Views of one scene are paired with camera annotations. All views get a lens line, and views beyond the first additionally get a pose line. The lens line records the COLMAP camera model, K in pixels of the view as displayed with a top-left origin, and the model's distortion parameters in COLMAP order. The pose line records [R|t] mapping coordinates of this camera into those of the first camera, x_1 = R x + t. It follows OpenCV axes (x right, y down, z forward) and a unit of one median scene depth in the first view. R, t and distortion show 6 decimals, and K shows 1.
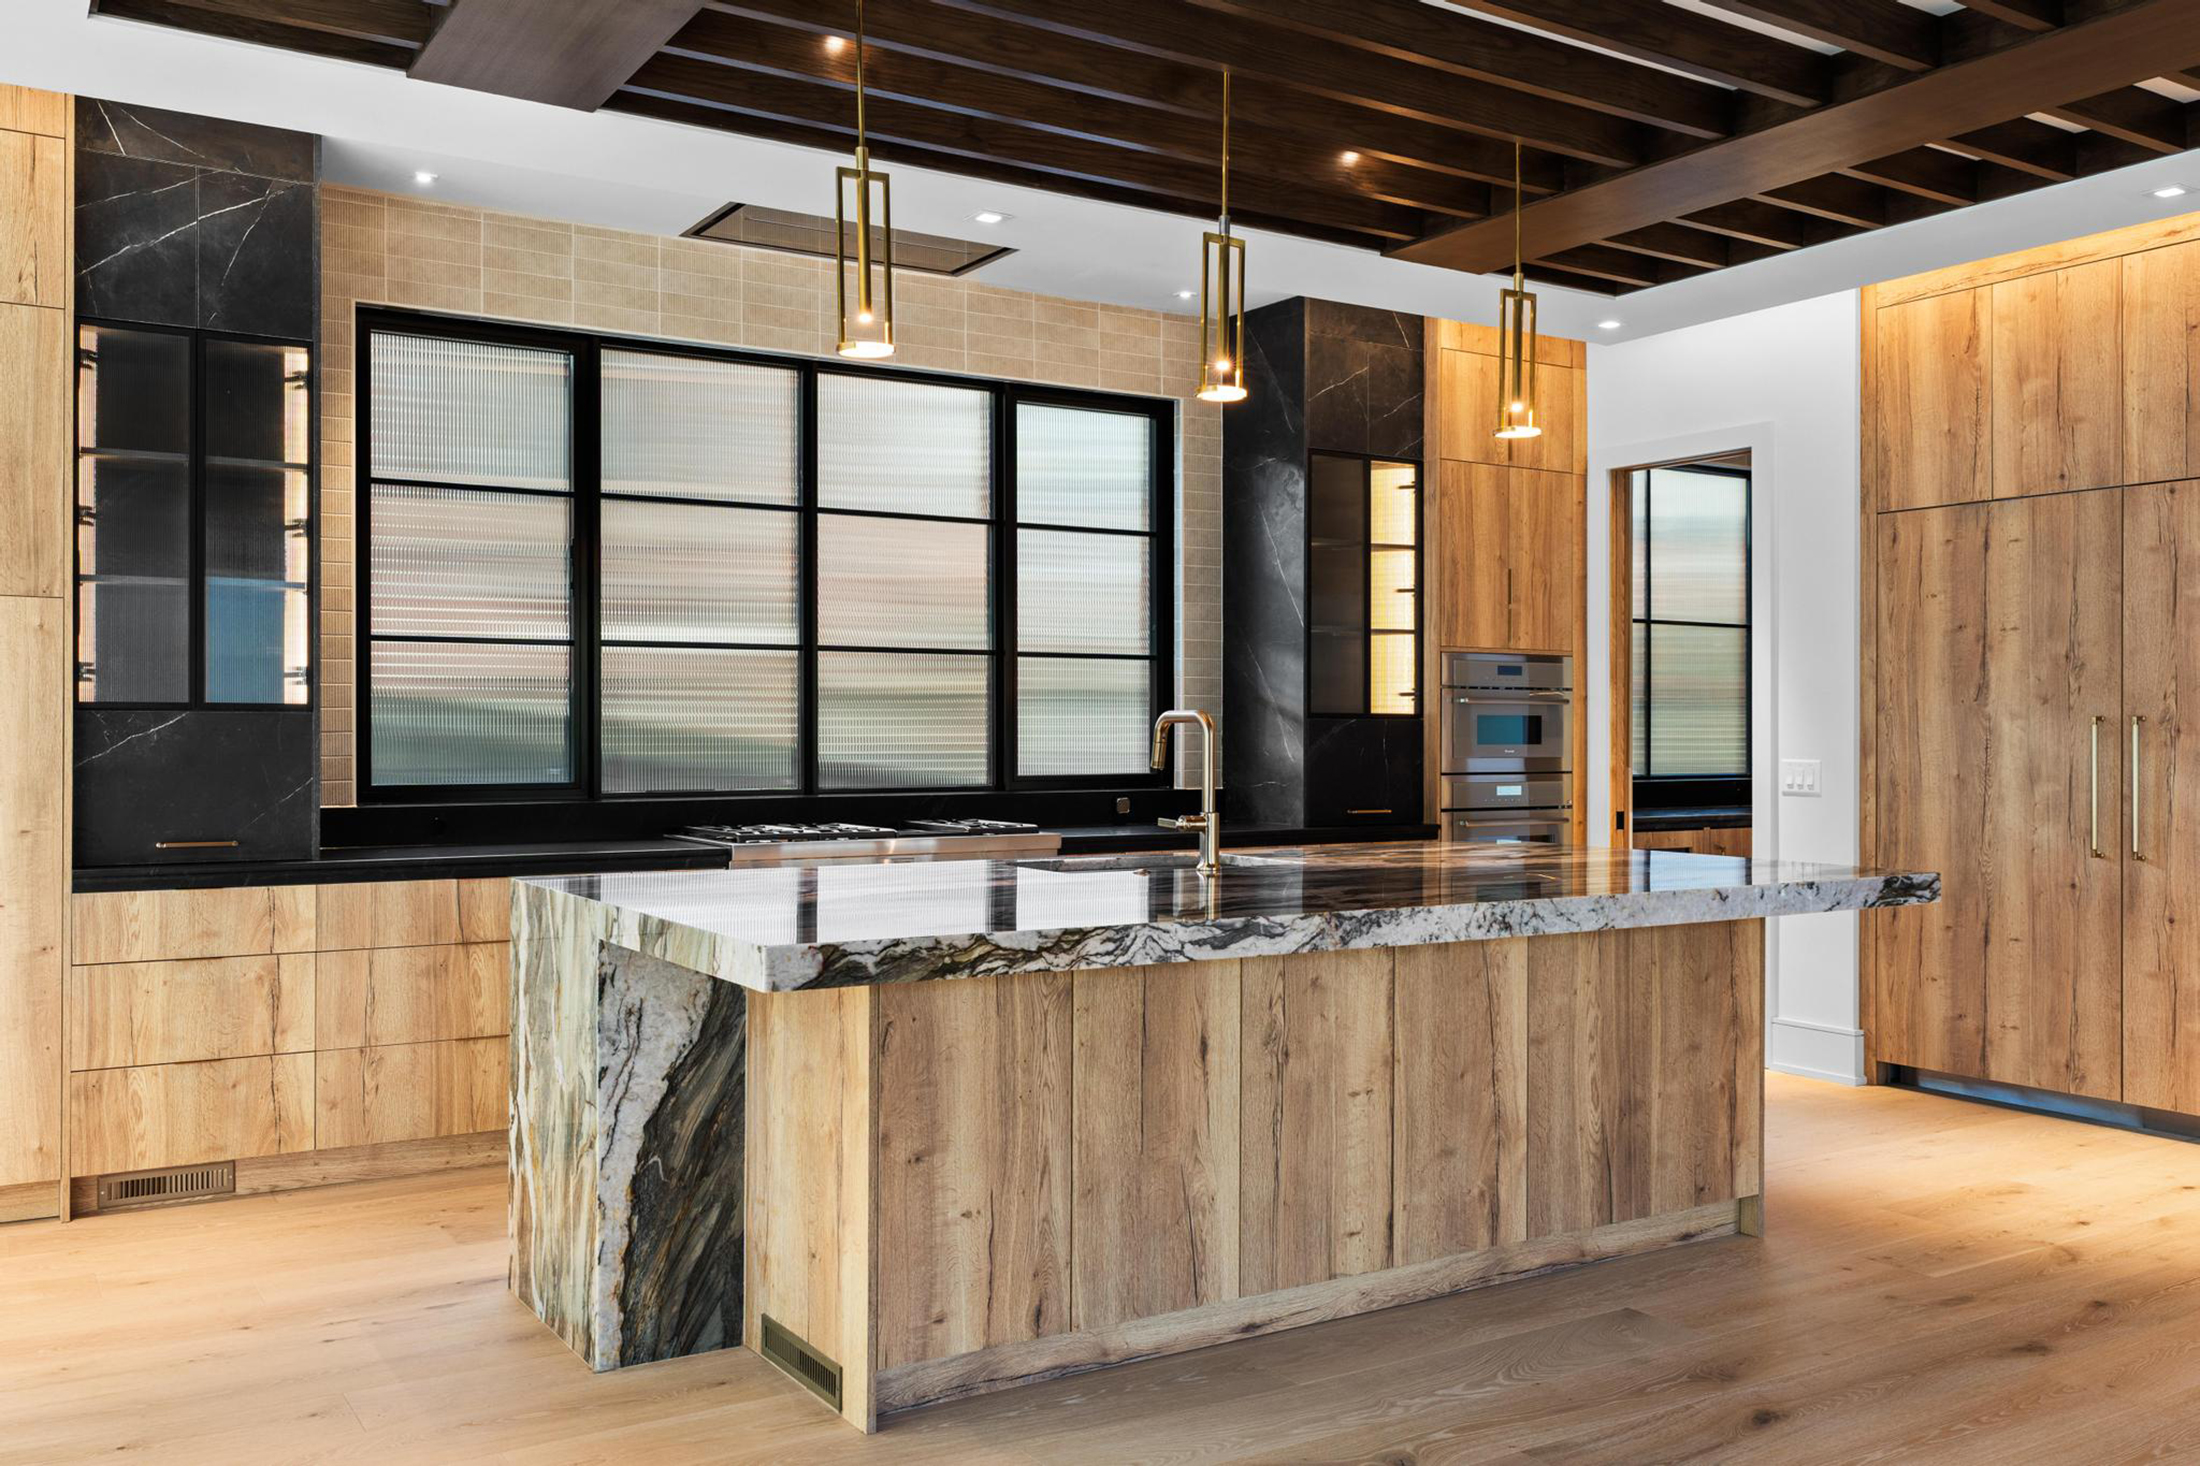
lens RADIAL K [[1847.7, 0, 1105.6], [0, 1847.7, 736.1], [0, 0, 1]] dist [0.011128, -0.019819]
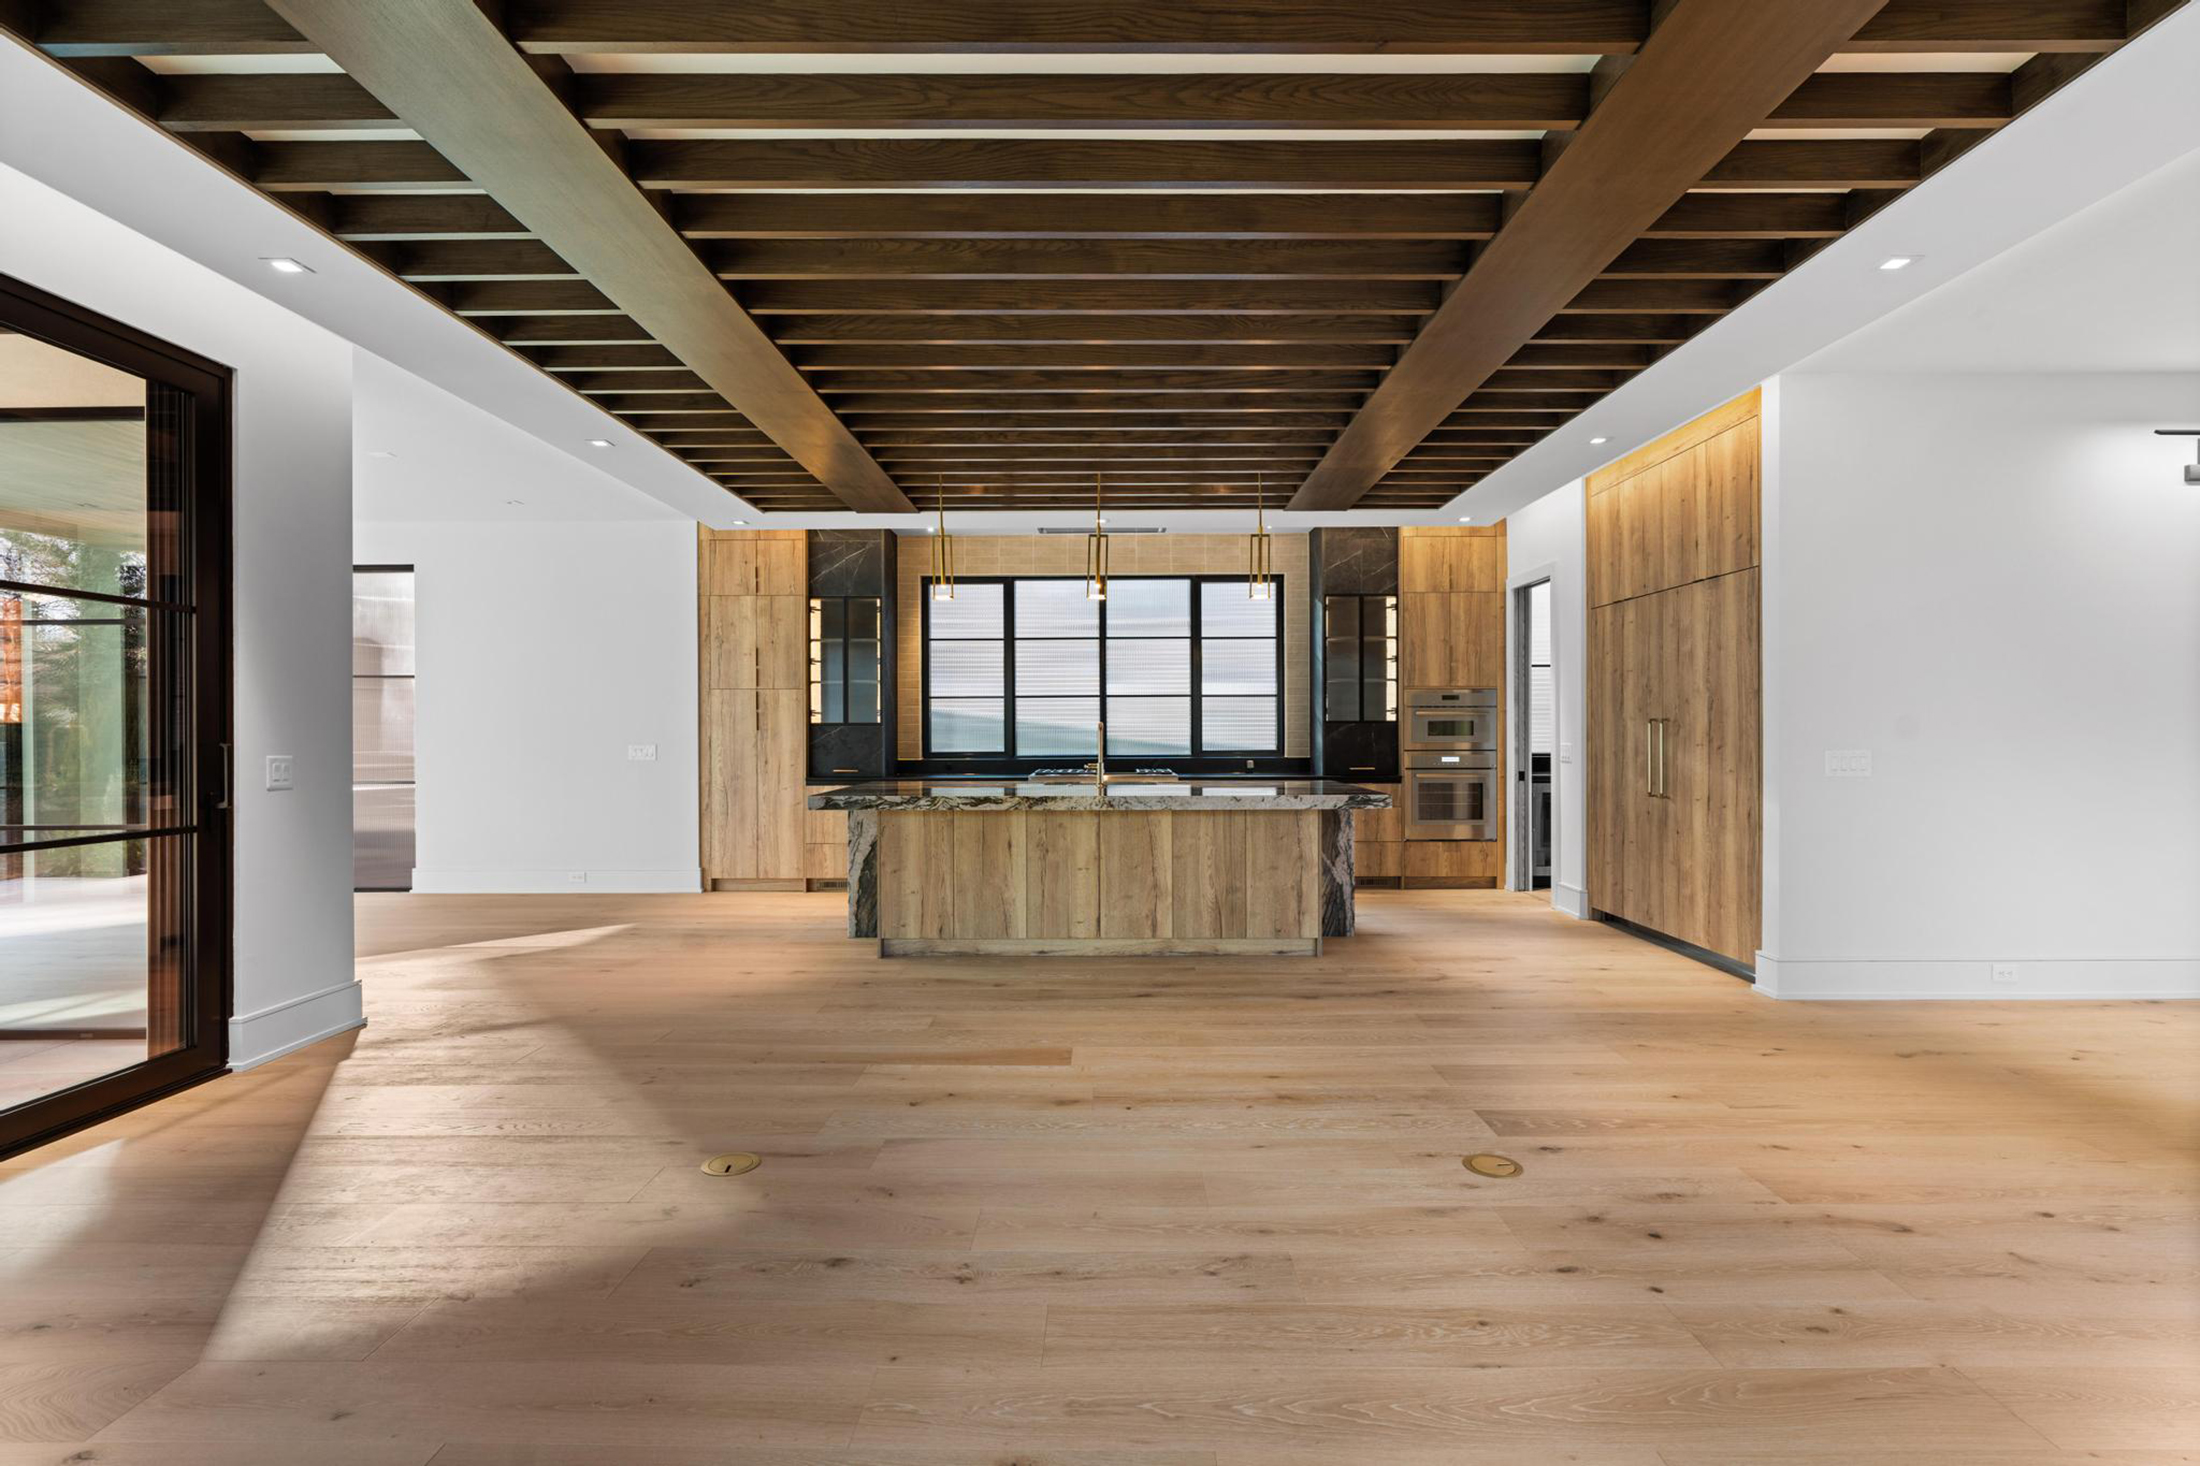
lens RADIAL K [[1035.1, 0, 1100.3], [0, 1035.1, 738.2], [0, 0, 1]] dist [-0.003074, 0.000060]
pose [[0.839172, -0.001956, -0.543862, 0.640811], [0.004162, 0.999987, 0.002824, 0.003220], [0.543850, -0.004633, 0.839170, -0.141527]]
